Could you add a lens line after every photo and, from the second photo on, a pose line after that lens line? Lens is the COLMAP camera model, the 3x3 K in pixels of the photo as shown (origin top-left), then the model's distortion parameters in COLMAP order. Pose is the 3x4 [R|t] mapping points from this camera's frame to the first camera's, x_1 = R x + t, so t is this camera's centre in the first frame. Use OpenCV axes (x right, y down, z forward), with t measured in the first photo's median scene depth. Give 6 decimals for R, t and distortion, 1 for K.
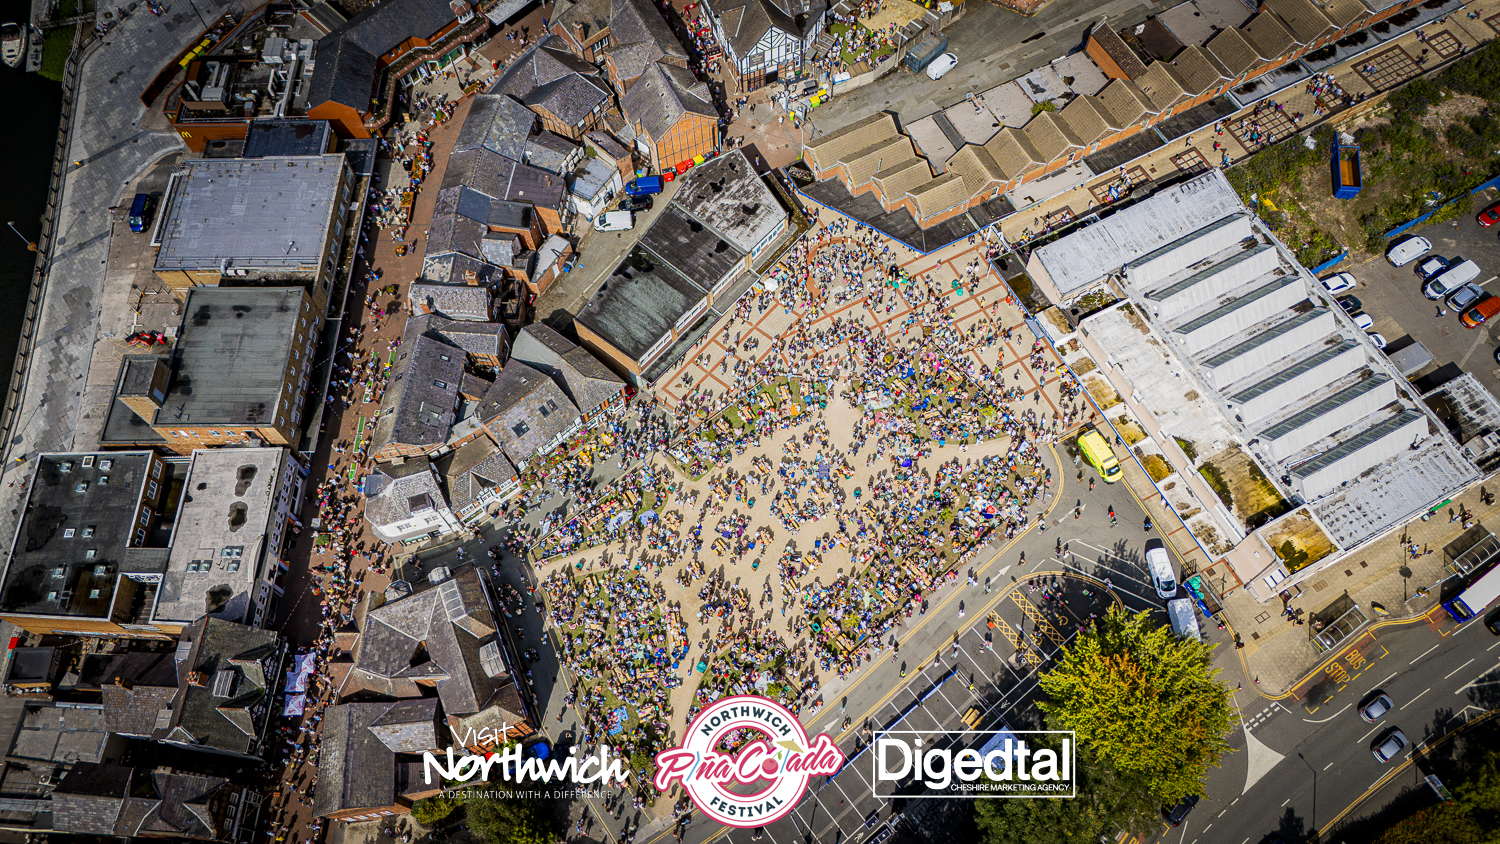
lens RADIAL K [[1097.3, 0, 750.0], [0, 1097.3, 422.0], [0, 0, 1]] dist [0.073201, -0.071353]
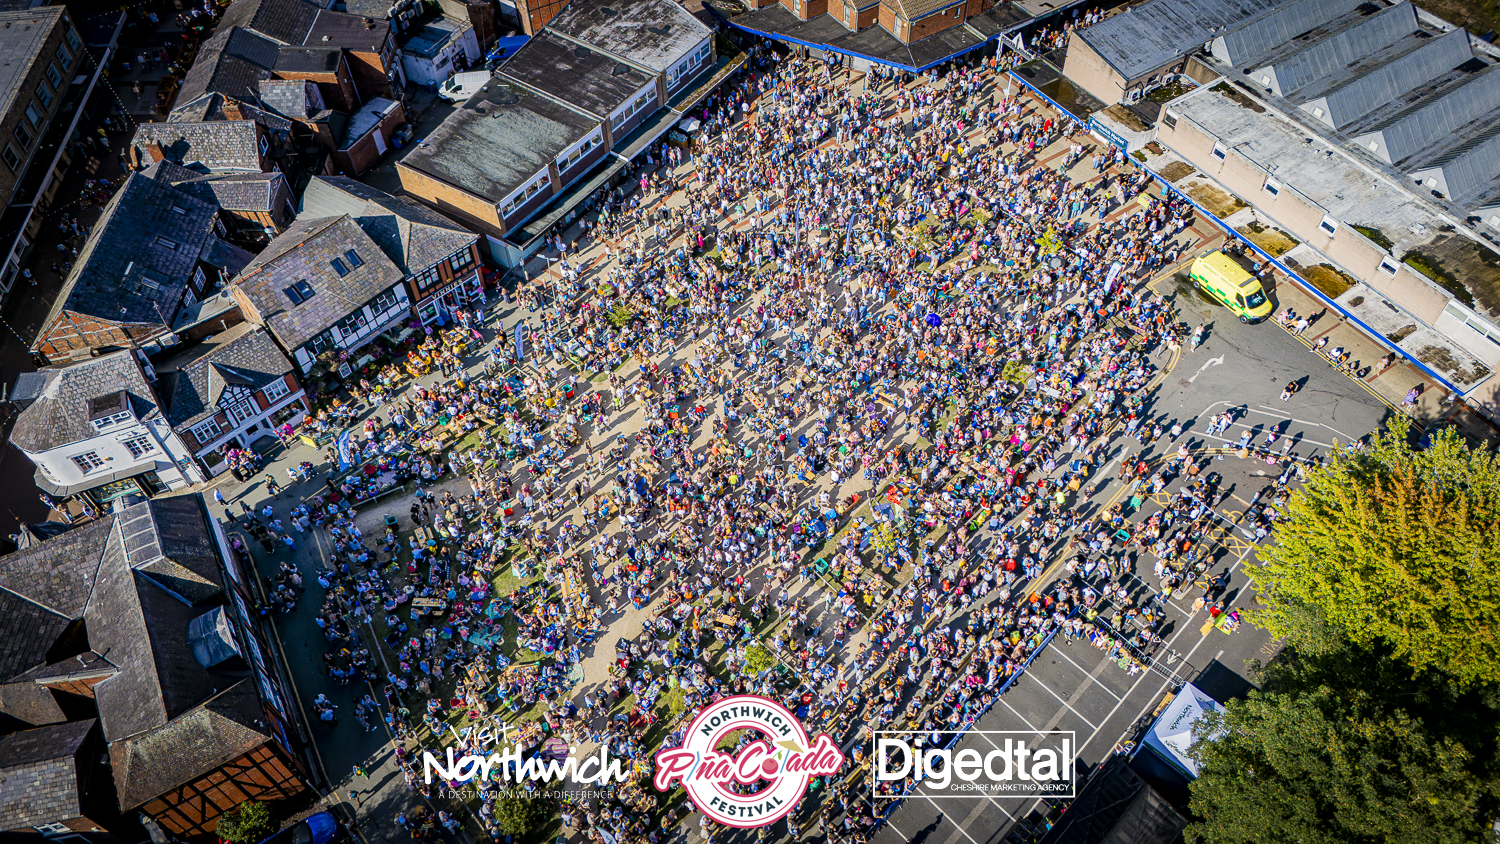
lens RADIAL K [[1097.3, 0, 750.0], [0, 1097.3, 422.0], [0, 0, 1]] dist [0.073201, -0.071353]
pose [[0.994736, -0.077027, 0.067582, -0.010011], [0.089148, 0.975712, -0.200098, 0.215341], [-0.050527, 0.205069, 0.977442, 0.405125]]
